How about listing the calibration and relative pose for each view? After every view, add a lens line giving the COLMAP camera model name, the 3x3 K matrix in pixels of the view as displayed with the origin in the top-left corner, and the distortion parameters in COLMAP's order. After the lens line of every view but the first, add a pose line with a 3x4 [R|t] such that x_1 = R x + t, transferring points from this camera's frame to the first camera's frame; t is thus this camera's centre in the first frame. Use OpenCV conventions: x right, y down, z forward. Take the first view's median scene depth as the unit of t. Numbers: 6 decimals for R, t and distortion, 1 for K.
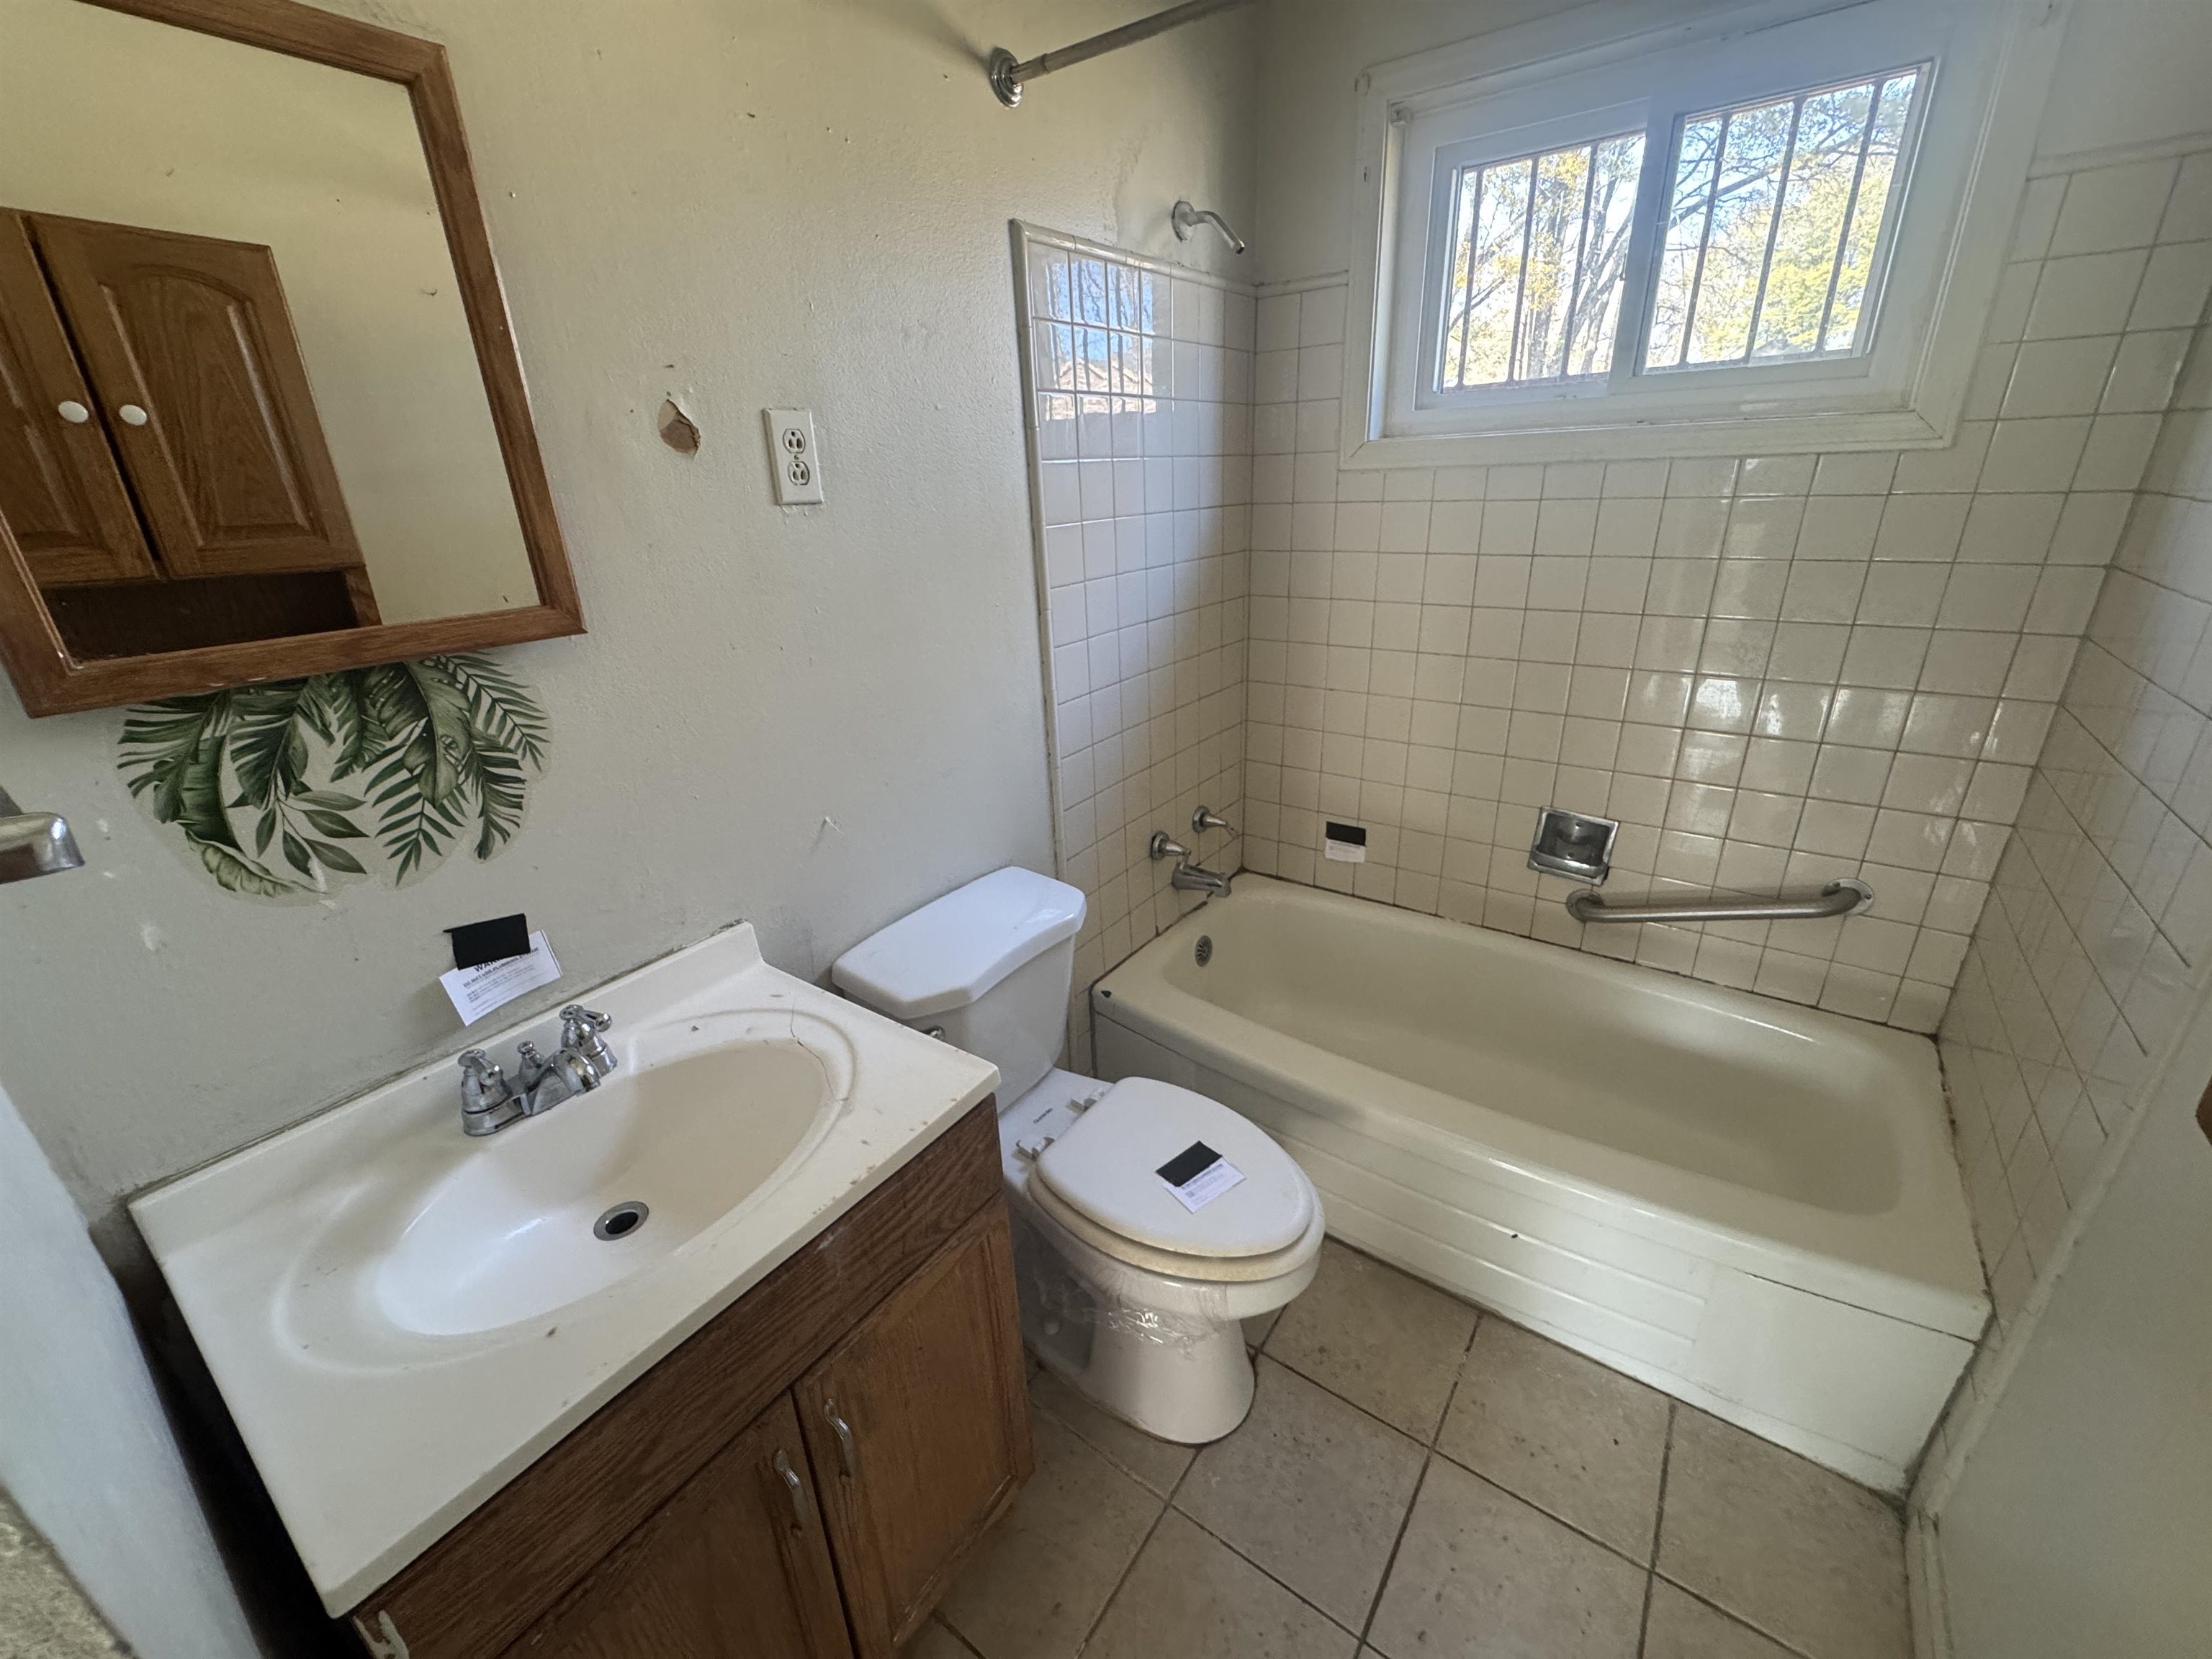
lens RADIAL K [[880.4, 0, 1110.7], [0, 880.4, 826.9], [0, 0, 1]] dist [-0.003841, -0.000048]
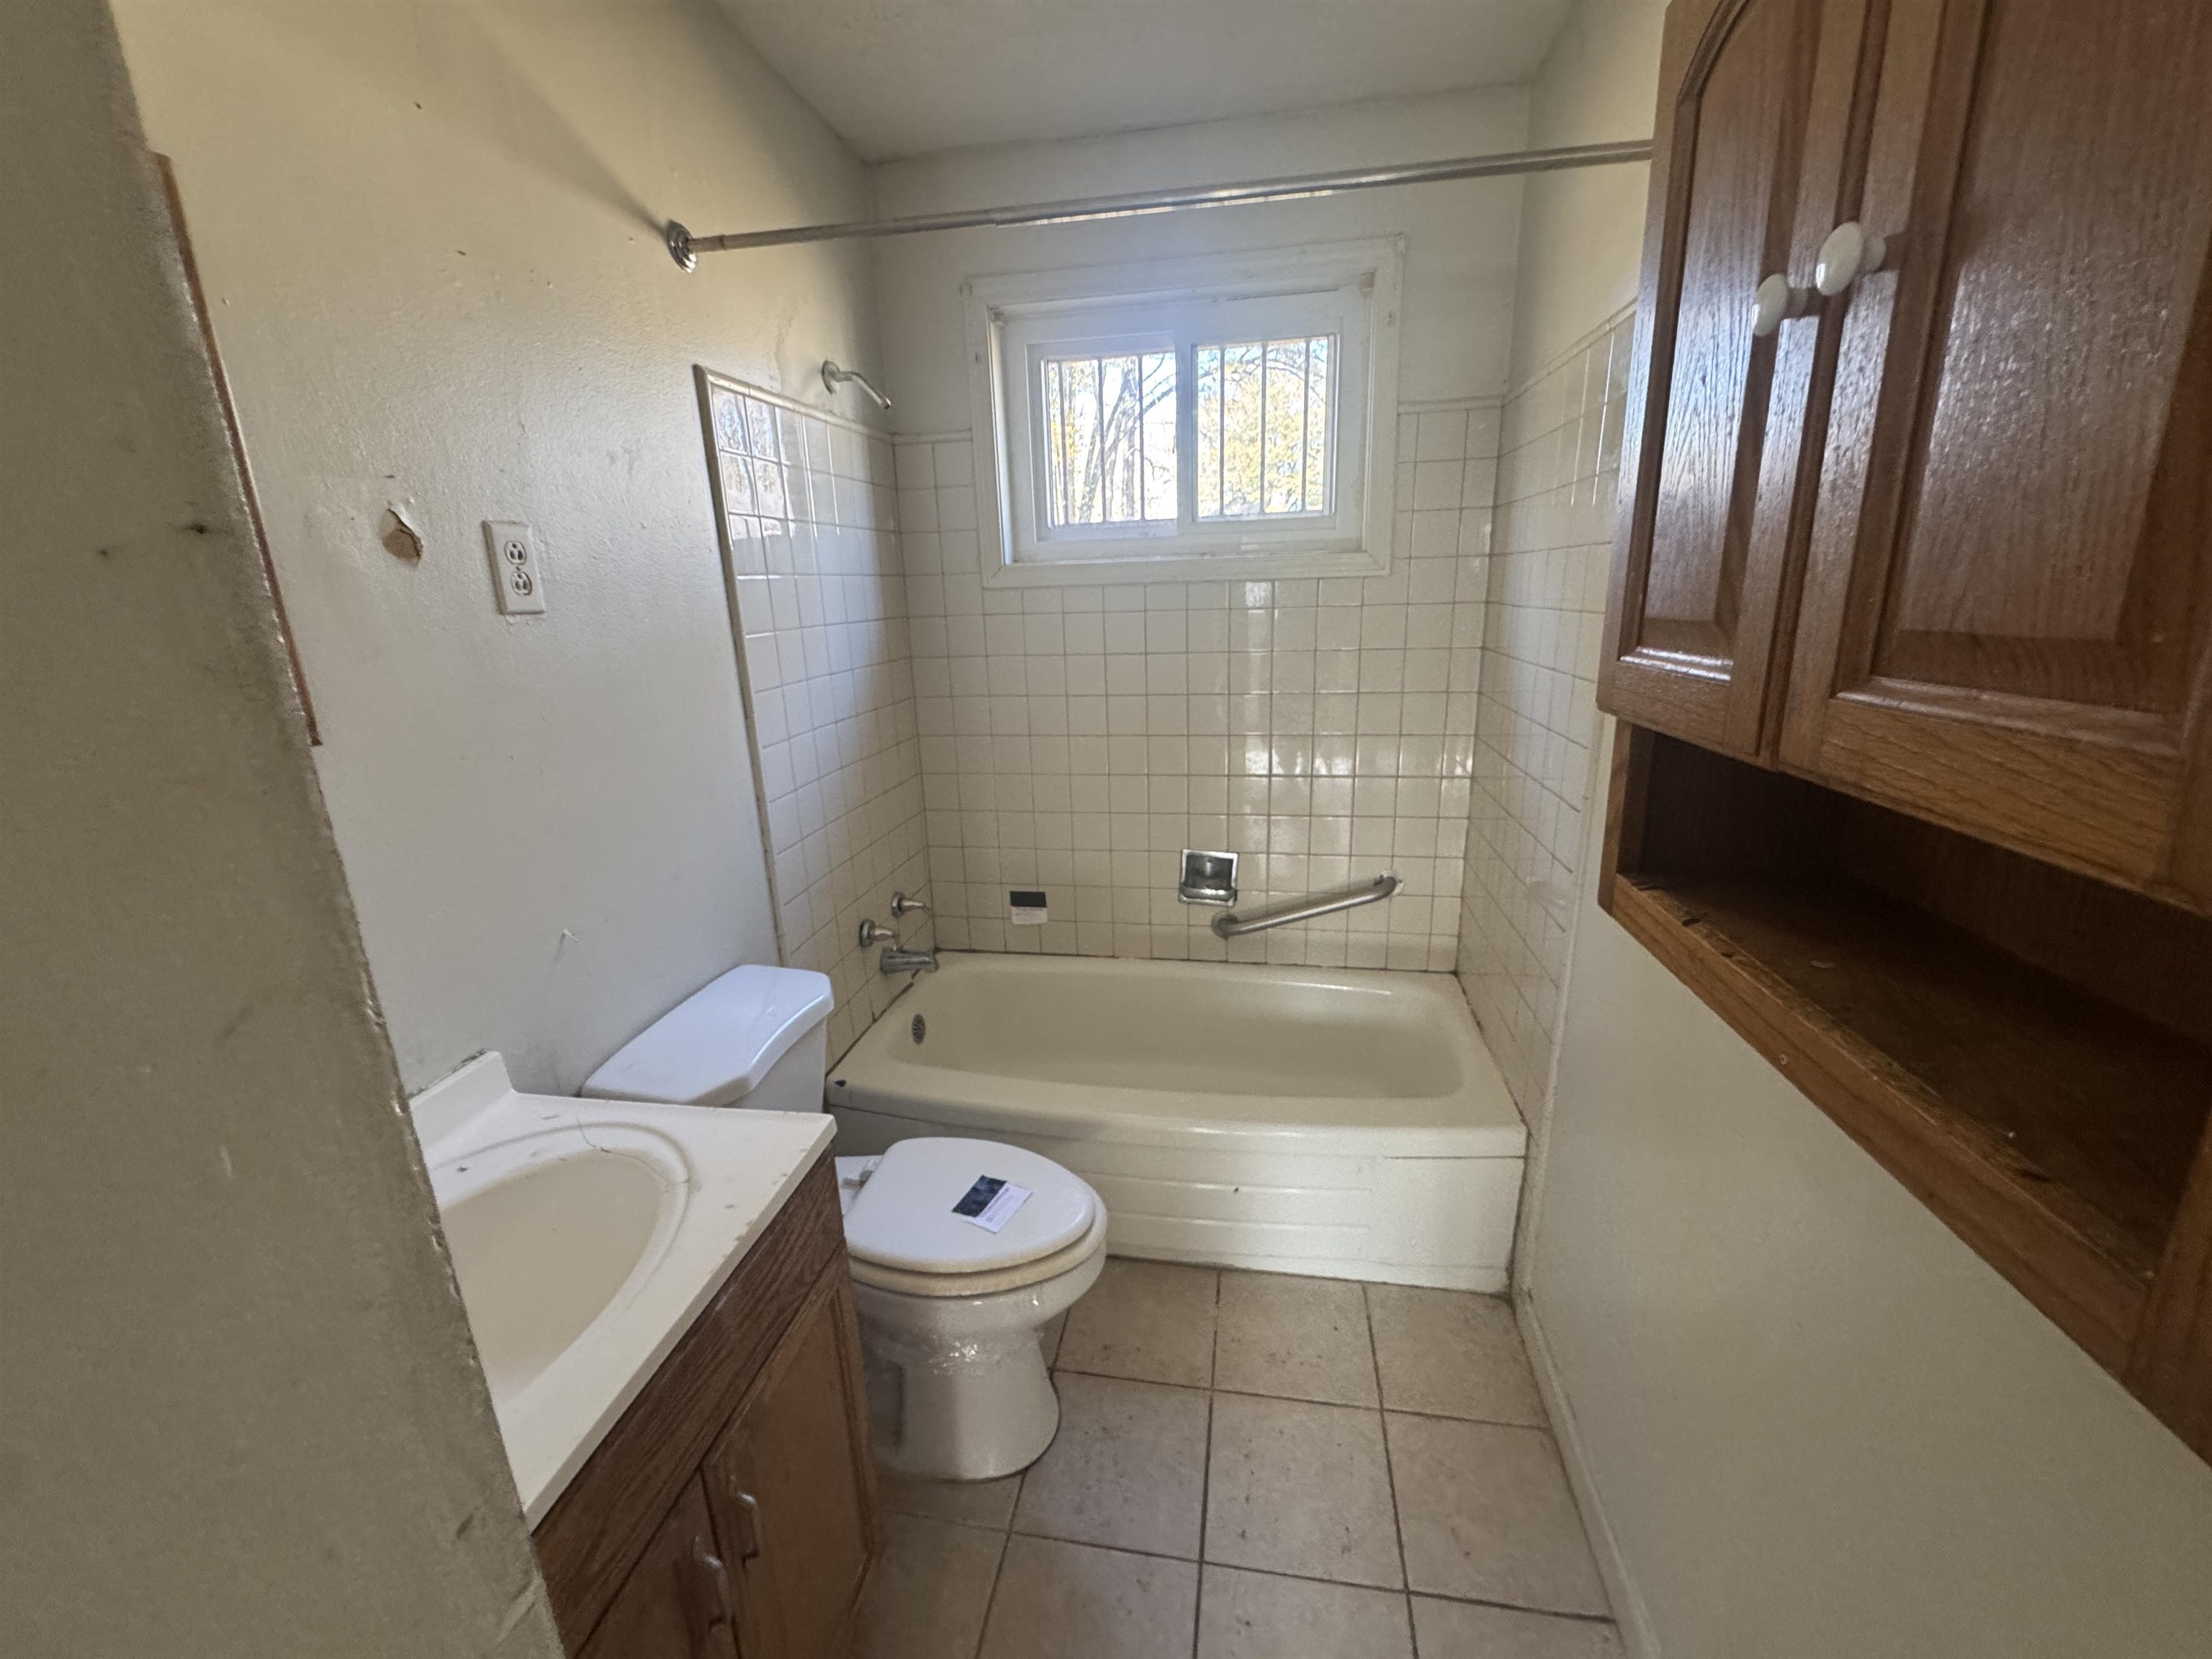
lens RADIAL K [[880.4, 0, 1105.3], [0, 880.4, 825.6], [0, 0, 1]] dist [-0.003841, -0.000048]
pose [[0.900515, -0.105699, 0.421781, -0.165611], [0.158362, 0.983110, -0.091737, 0.052007], [-0.404961, 0.149404, 0.902045, -0.103229]]
